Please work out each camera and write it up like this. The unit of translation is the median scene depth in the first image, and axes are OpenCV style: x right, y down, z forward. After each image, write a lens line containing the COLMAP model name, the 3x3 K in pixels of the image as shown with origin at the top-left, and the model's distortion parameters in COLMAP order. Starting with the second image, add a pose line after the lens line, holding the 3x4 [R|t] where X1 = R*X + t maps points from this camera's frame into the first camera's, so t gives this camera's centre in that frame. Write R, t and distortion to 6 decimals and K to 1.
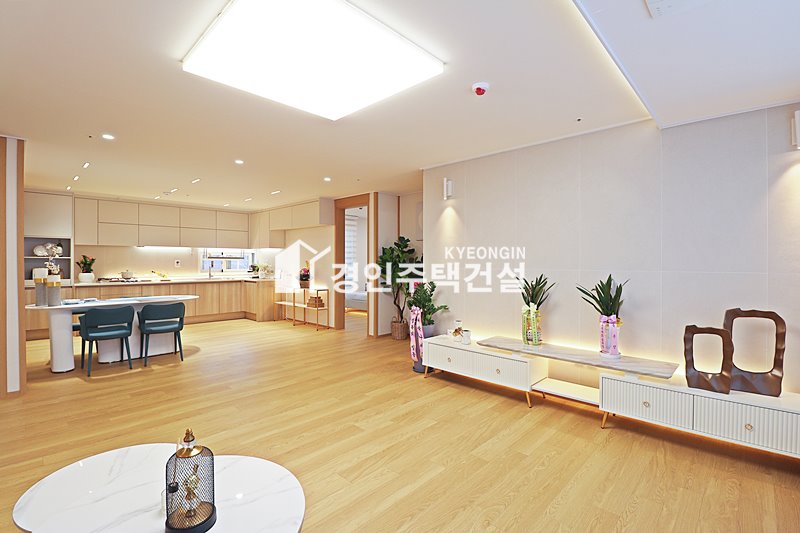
lens RADIAL K [[370.2, 0, 399.3], [0, 370.2, 261.0], [0, 0, 1]] dist [0.000301, -0.012362]
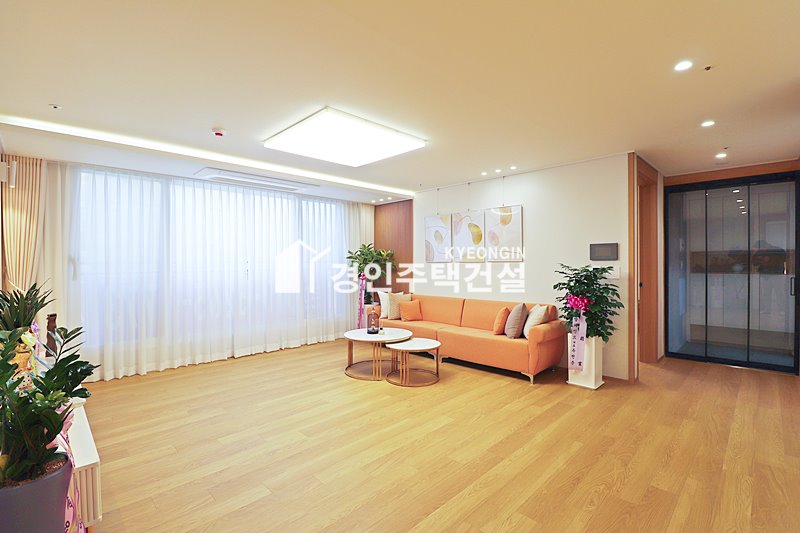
lens RADIAL K [[365.8, 0, 397.9], [0, 365.8, 263.5], [0, 0, 1]] dist [-0.001633, -0.012692]
pose [[-0.999417, 0.002003, 0.034091, -0.378669], [0.002078, 0.999995, 0.002173, -0.004410], [-0.034087, 0.002242, -0.999416, 1.887707]]
